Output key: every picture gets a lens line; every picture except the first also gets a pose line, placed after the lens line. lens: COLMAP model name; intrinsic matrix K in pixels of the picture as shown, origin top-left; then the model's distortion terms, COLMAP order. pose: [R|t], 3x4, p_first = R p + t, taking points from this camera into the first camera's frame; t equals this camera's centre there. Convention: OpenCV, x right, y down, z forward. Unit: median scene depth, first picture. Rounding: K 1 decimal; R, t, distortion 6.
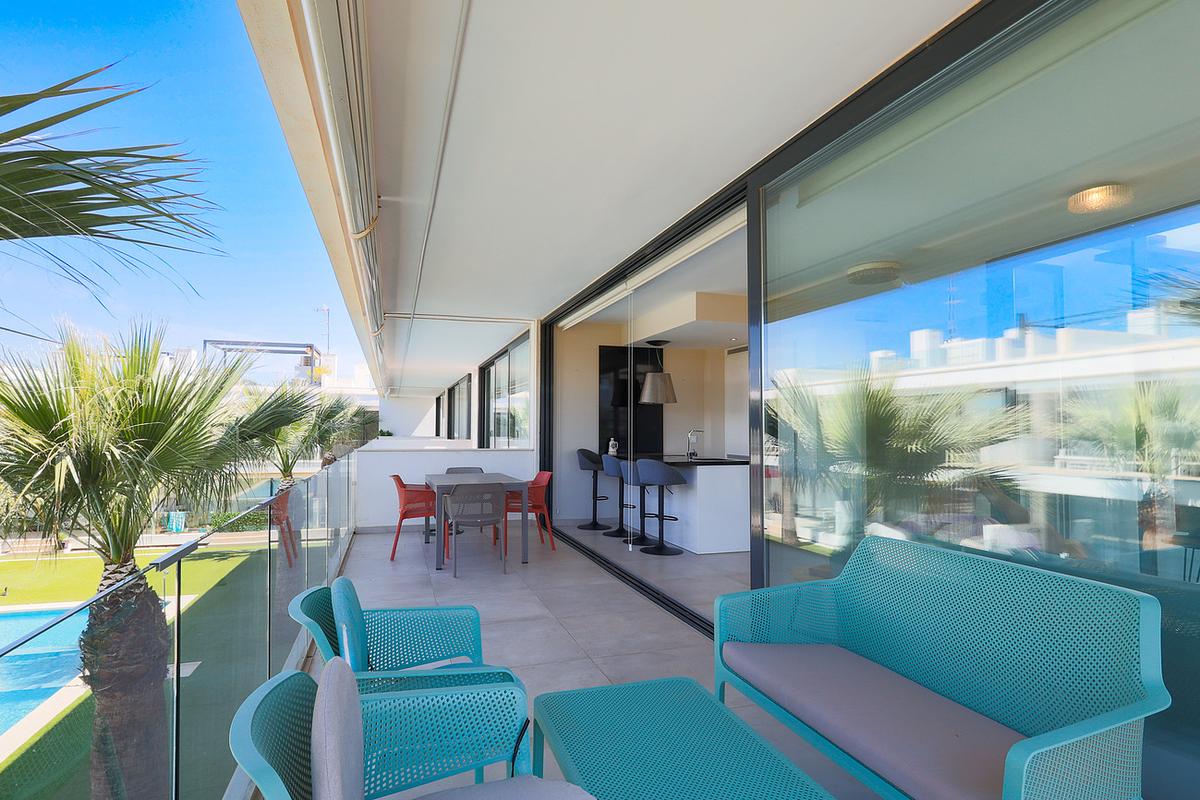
lens RADIAL K [[594.9, 0, 590.9], [0, 594.9, 401.4], [0, 0, 1]] dist [0.000754, 0.000085]
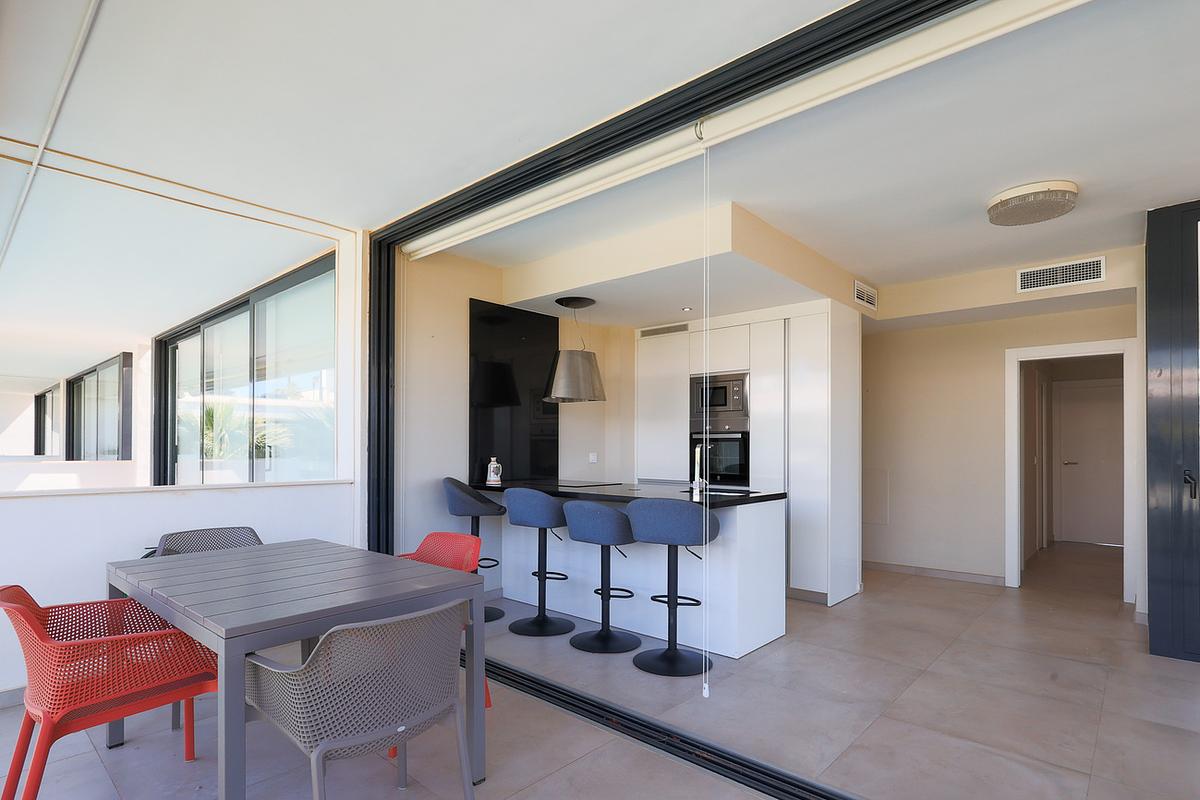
lens RADIAL K [[579.4, 0, 600.5], [0, 579.4, 434.0], [0, 0, 1]] dist [-0.002039, -0.000186]
pose [[0.859283, 0.010707, 0.511388, -0.166815], [-0.024741, 0.999481, 0.020644, 0.024133], [-0.510902, -0.030391, 0.859102, 0.449096]]
